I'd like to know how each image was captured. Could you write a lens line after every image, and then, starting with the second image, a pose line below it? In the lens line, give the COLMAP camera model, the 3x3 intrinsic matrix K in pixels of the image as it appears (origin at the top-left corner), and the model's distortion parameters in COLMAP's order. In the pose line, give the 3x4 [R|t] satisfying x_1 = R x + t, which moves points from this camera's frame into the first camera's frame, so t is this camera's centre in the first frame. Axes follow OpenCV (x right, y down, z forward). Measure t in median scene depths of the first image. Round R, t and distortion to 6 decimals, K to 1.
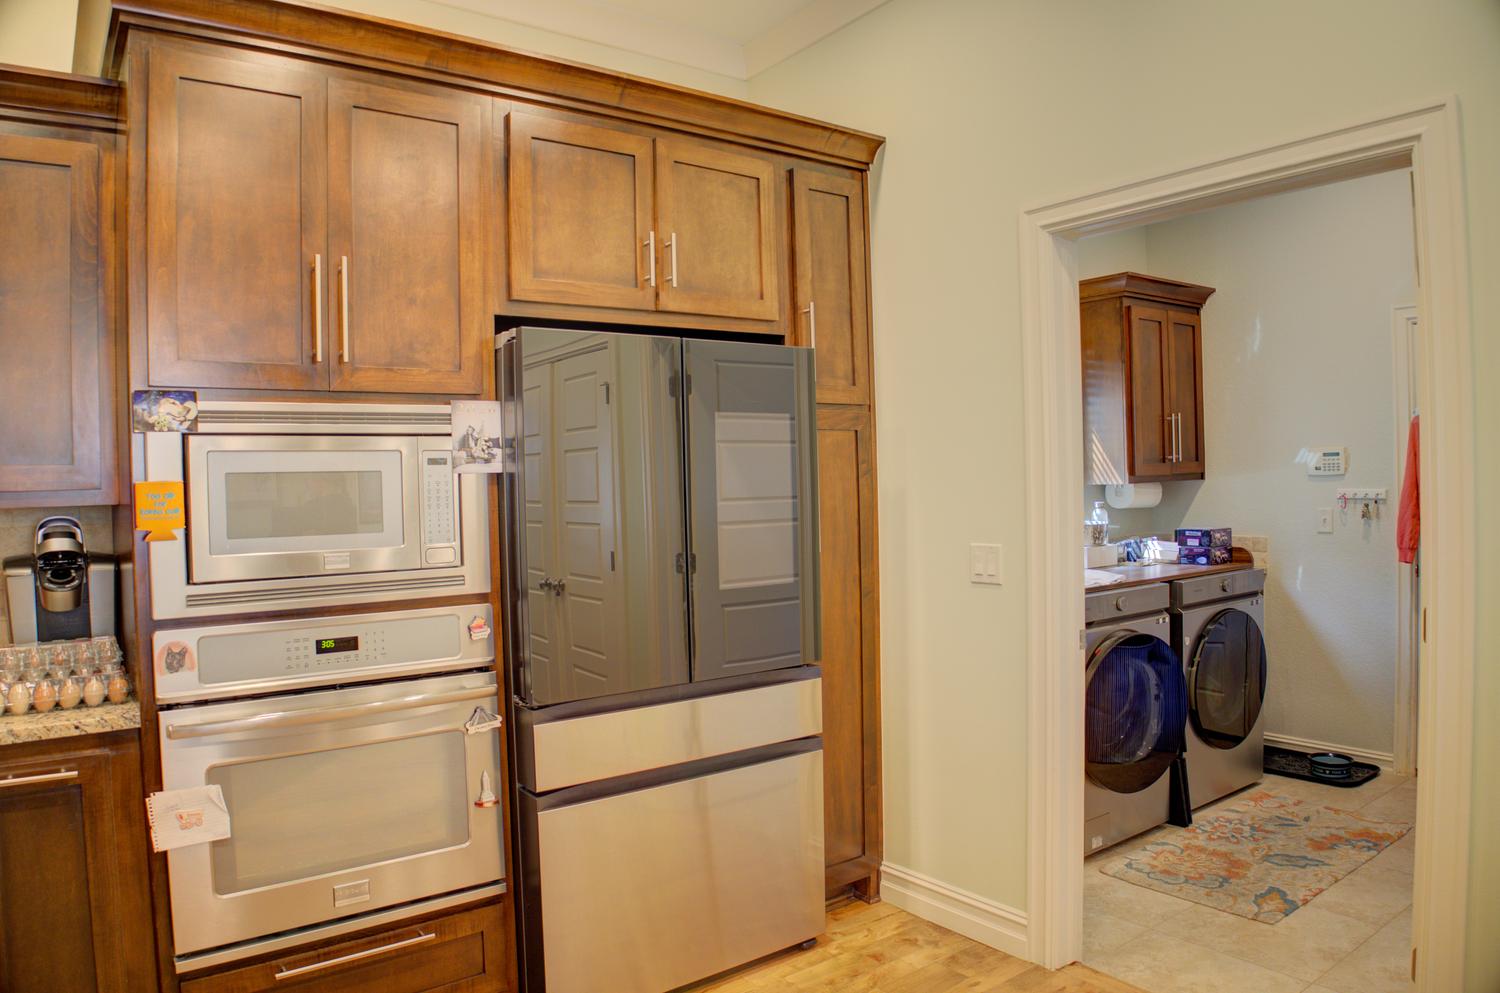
lens RADIAL K [[1026.4, 0, 770.8], [0, 1026.4, 494.2], [0, 0, 1]] dist [-0.109211, 0.032392]
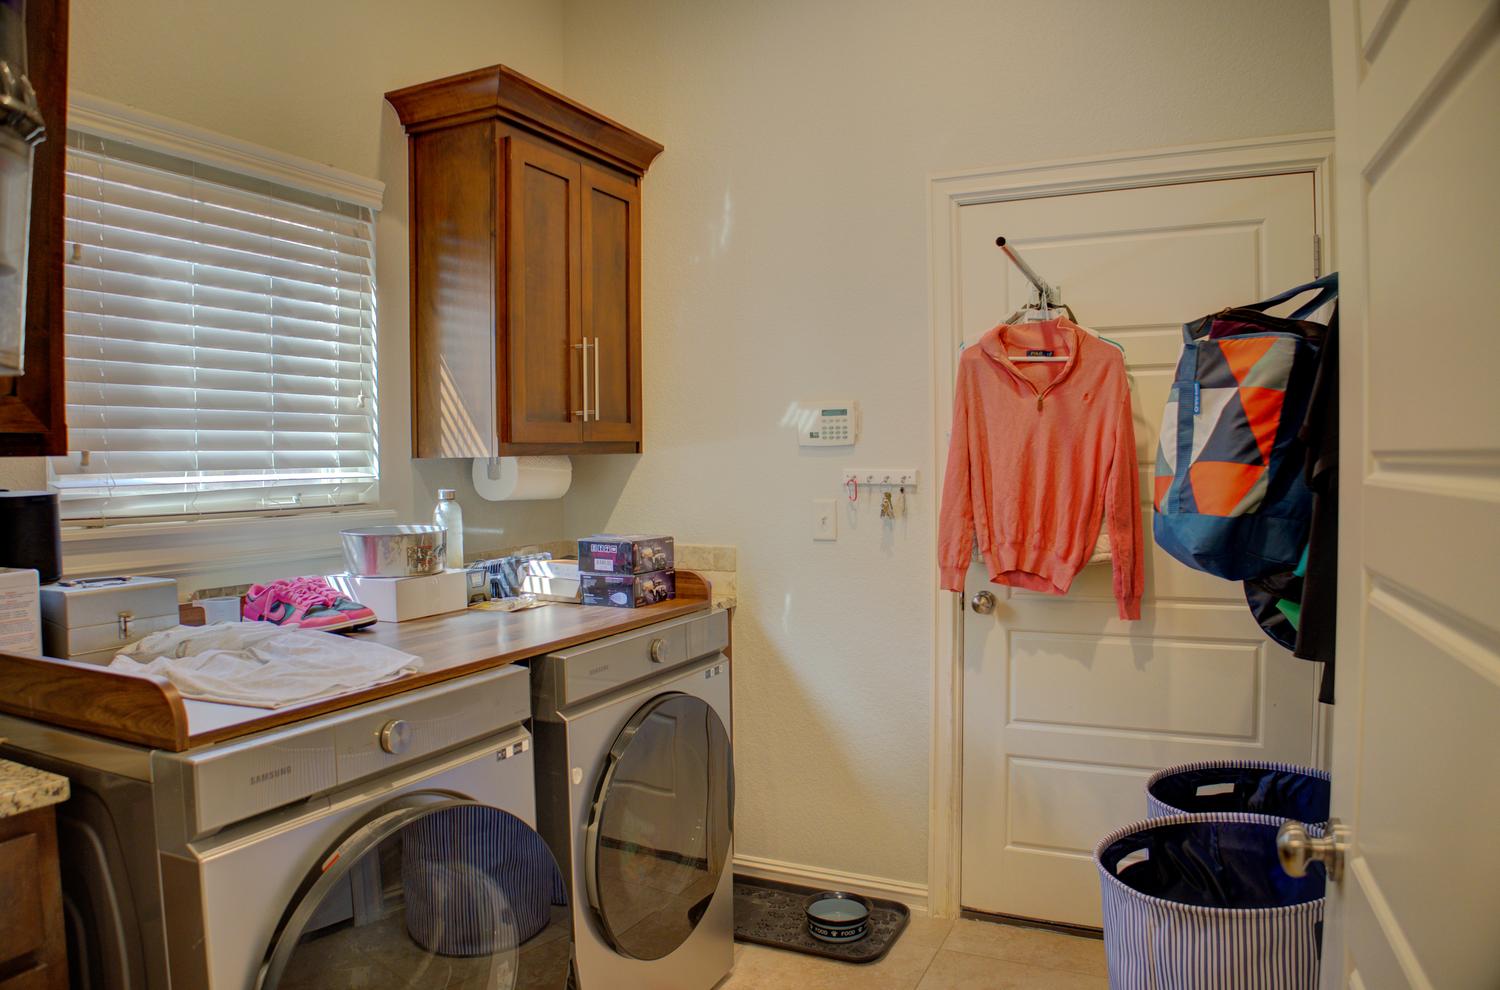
lens RADIAL K [[1026.4, 0, 763.5], [0, 1026.4, 485.8], [0, 0, 1]] dist [-0.109211, 0.032392]
pose [[0.890084, 0.001178, 0.455795, 0.236553], [-0.002757, 0.999992, 0.002799, 0.003686], [-0.455788, -0.003748, 0.890080, 0.457615]]
